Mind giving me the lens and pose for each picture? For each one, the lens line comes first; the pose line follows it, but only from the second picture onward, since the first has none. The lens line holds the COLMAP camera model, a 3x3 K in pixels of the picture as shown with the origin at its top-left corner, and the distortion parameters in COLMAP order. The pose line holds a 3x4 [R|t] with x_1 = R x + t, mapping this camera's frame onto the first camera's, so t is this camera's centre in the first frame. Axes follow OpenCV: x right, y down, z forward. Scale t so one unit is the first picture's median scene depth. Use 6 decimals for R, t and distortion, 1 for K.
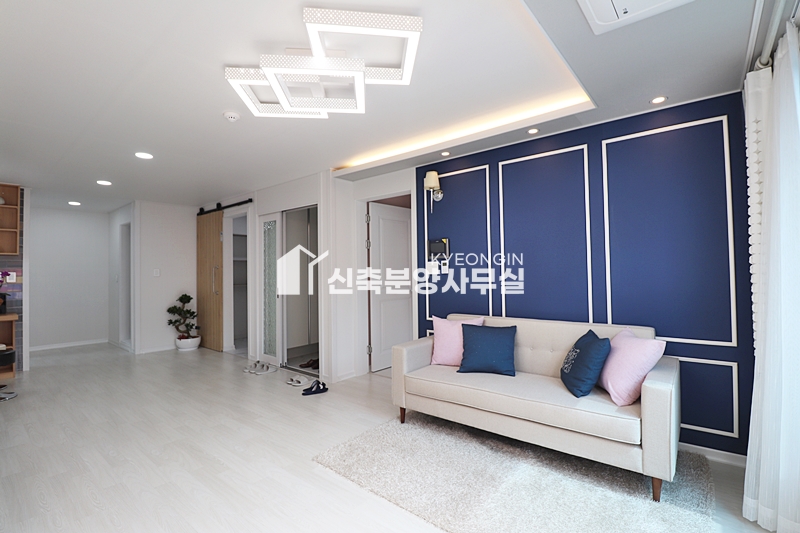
lens RADIAL K [[372.5, 0, 405.0], [0, 372.5, 263.2], [0, 0, 1]] dist [0.002616, -0.000062]
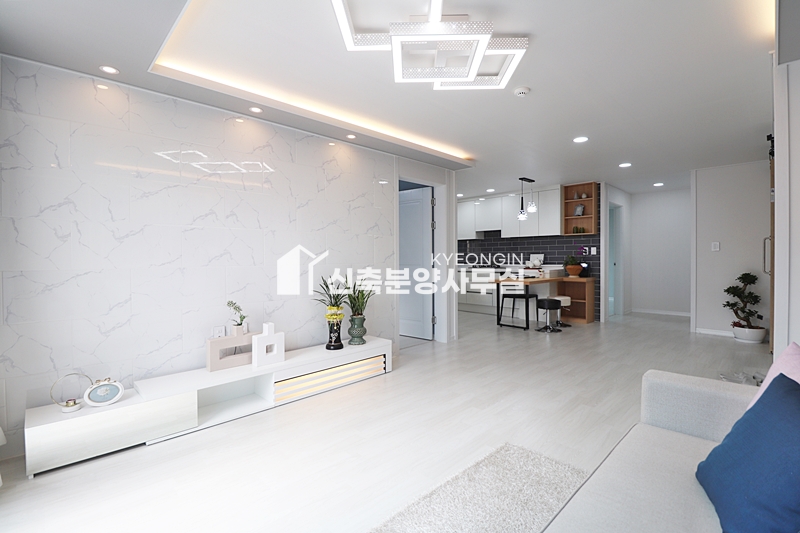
lens RADIAL K [[372.5, 0, 405.8], [0, 372.5, 262.2], [0, 0, 1]] dist [0.002616, -0.000062]
pose [[-0.094424, 0.027342, -0.995157, 0.281110], [0.027515, 0.999313, 0.024846, 0.020370], [0.995152, -0.025036, -0.095111, 0.350632]]
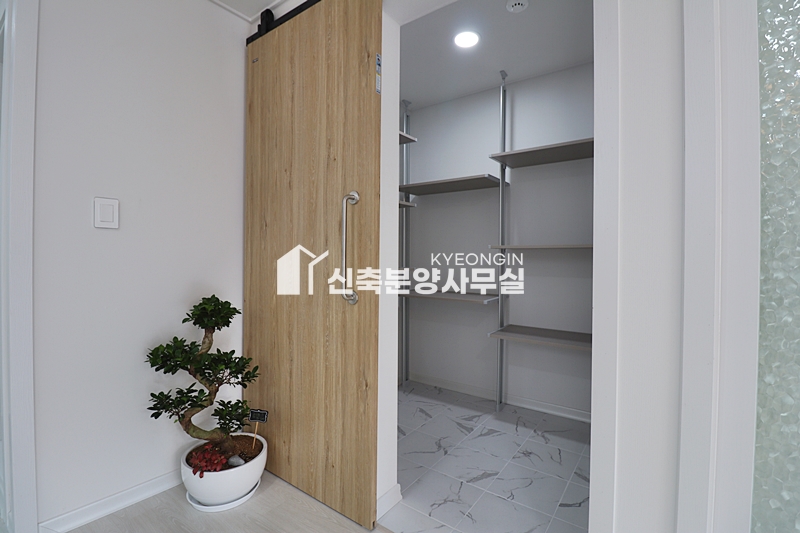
lens RADIAL K [[372.5, 0, 403.1], [0, 372.5, 271.2], [0, 0, 1]] dist [0.002616, -0.000062]
pose [[0.997645, 0.021160, 0.065242, -0.471456], [-0.022286, 0.999614, 0.016588, 0.056797], [-0.064866, -0.018003, 0.997732, 0.719809]]
